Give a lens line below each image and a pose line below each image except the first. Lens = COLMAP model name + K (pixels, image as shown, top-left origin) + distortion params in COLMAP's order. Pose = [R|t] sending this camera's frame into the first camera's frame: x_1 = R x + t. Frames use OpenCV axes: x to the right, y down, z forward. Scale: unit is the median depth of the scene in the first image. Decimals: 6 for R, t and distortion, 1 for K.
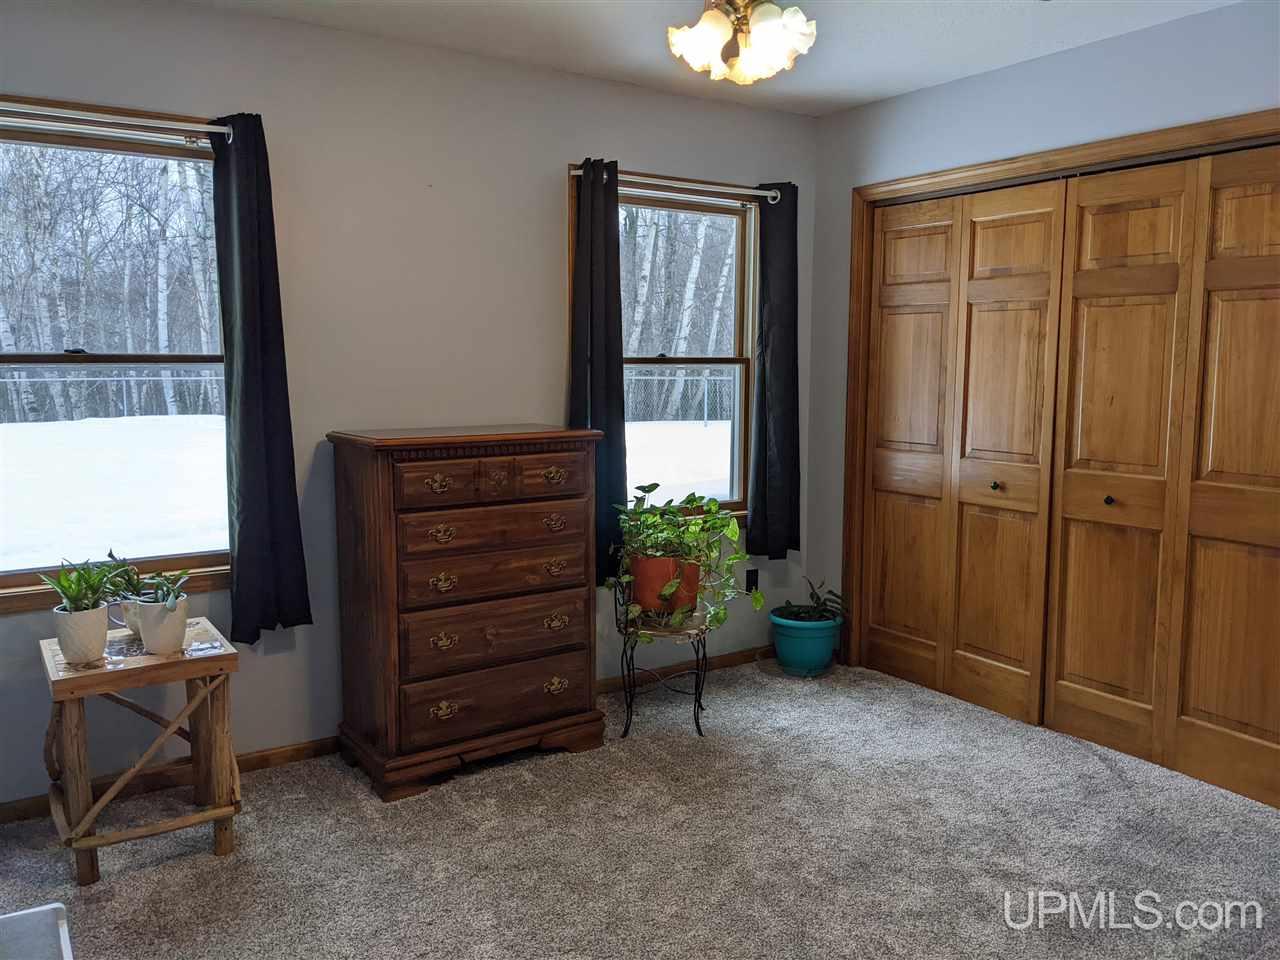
lens RADIAL K [[1007.6, 0, 645.7], [0, 1007.6, 471.1], [0, 0, 1]] dist [0.056762, -0.093094]
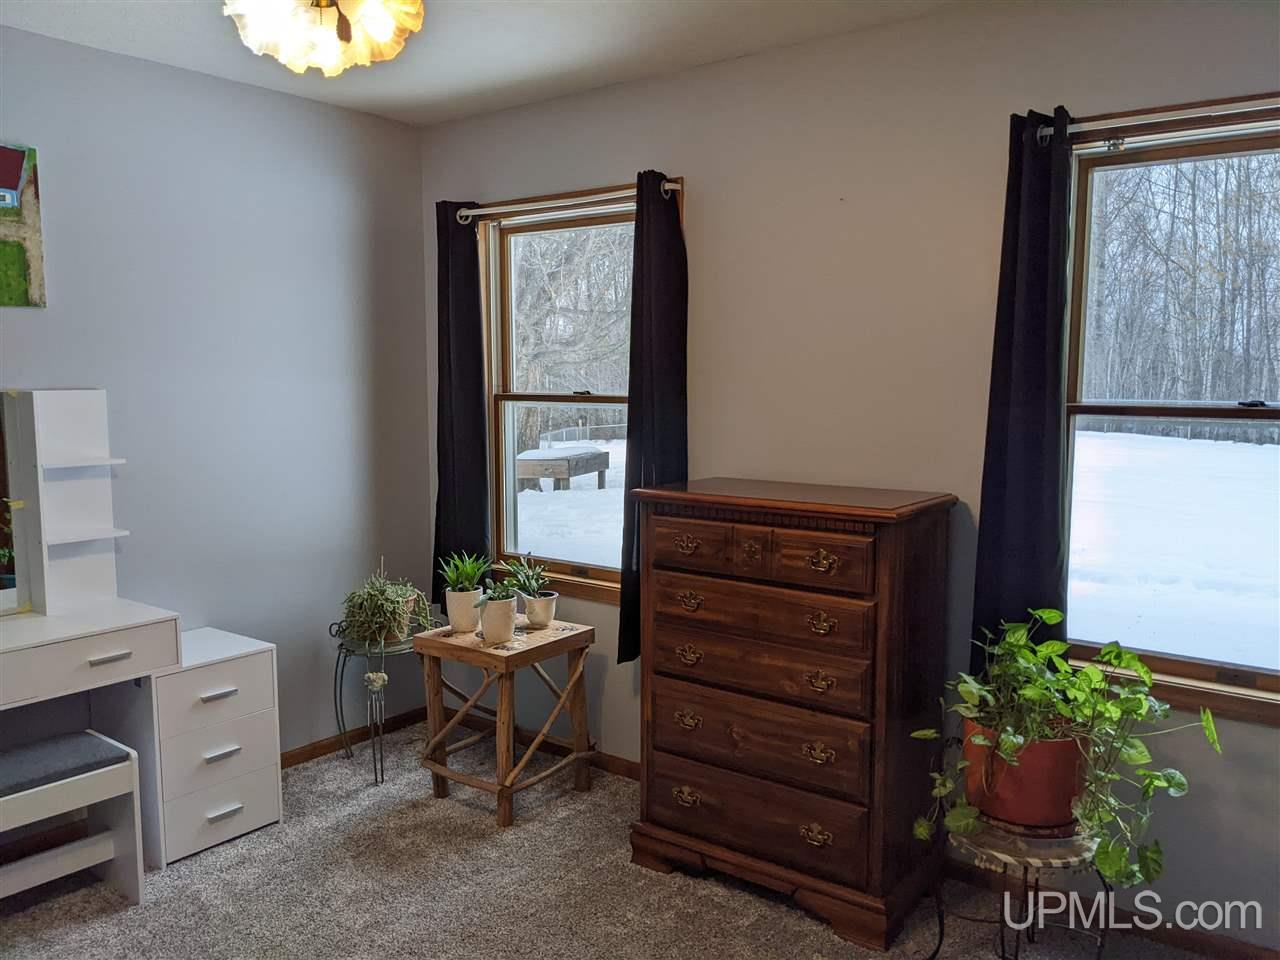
lens RADIAL K [[1007.6, 0, 645.7], [0, 1007.6, 471.1], [0, 0, 1]] dist [0.056762, -0.093094]
pose [[0.318511, 0.090897, -0.943551, 0.598823], [-0.104627, 0.992681, 0.060311, -0.098502], [0.942127, 0.079512, 0.325690, 0.636472]]
